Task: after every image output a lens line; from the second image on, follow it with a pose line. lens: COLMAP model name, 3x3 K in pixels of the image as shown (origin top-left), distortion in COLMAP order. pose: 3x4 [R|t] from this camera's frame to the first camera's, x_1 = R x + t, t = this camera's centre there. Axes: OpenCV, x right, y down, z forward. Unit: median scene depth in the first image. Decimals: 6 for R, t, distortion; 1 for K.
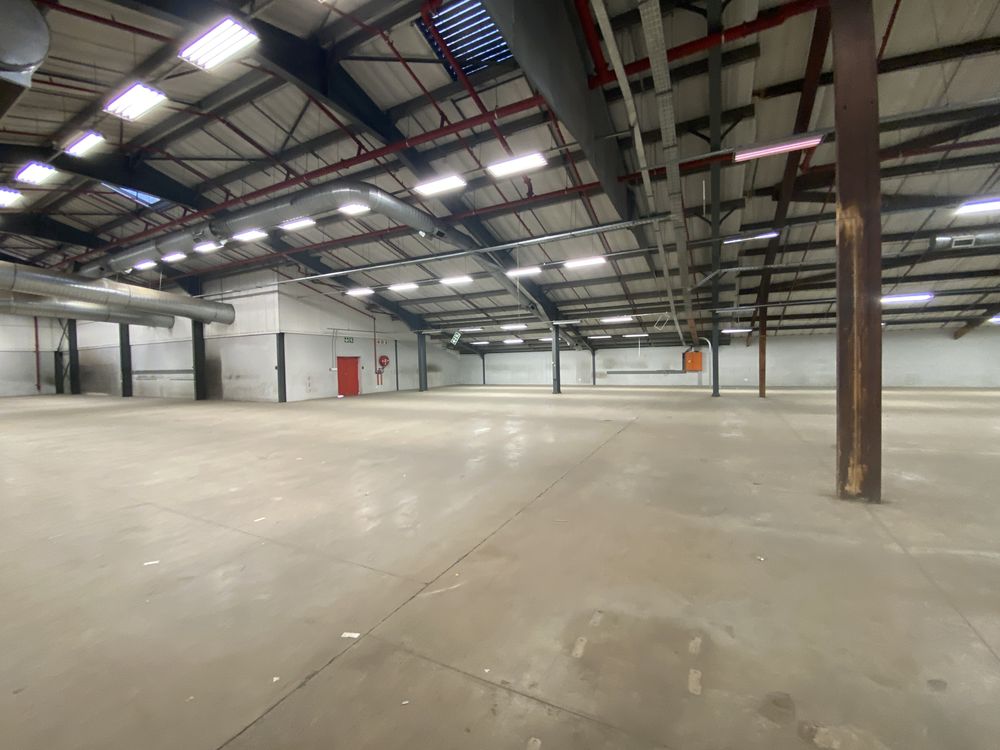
lens RADIAL K [[404.5, 0, 497.3], [0, 404.5, 371.8], [0, 0, 1]] dist [0.024980, -0.024736]
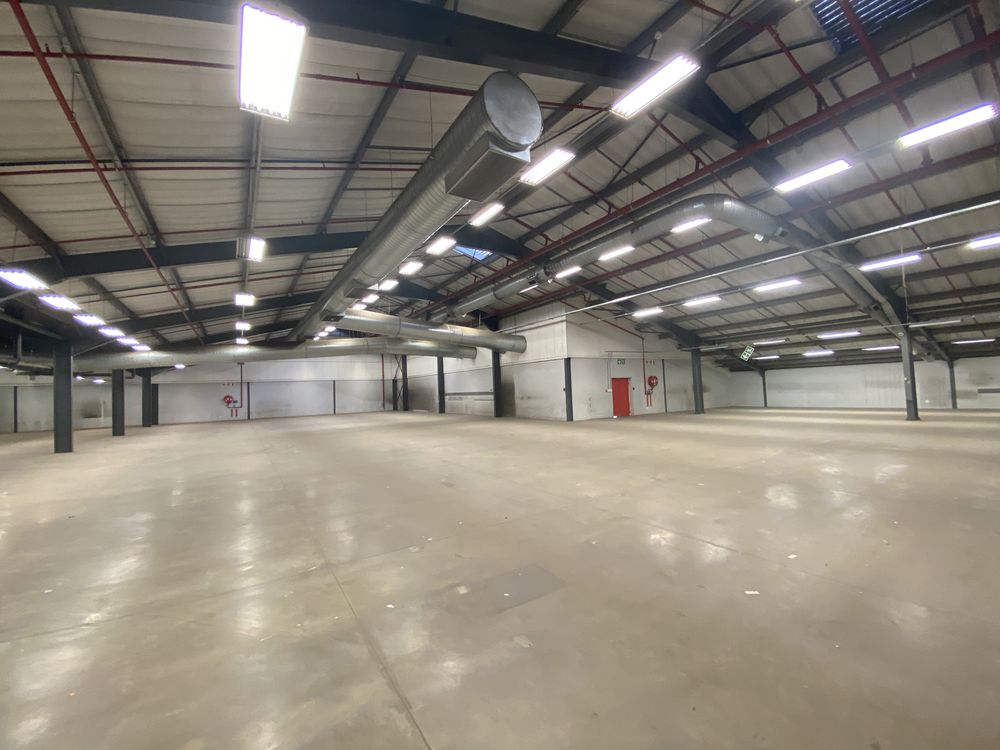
lens RADIAL K [[404.6, 0, 500.0], [0, 404.6, 375.0], [0, 0, 1]] dist [0.026007, -0.023378]
pose [[0.863561, -0.029266, -0.503395, -0.124063], [0.007758, 0.998967, -0.044768, -0.001680], [0.504185, 0.034754, 0.862896, -0.026364]]
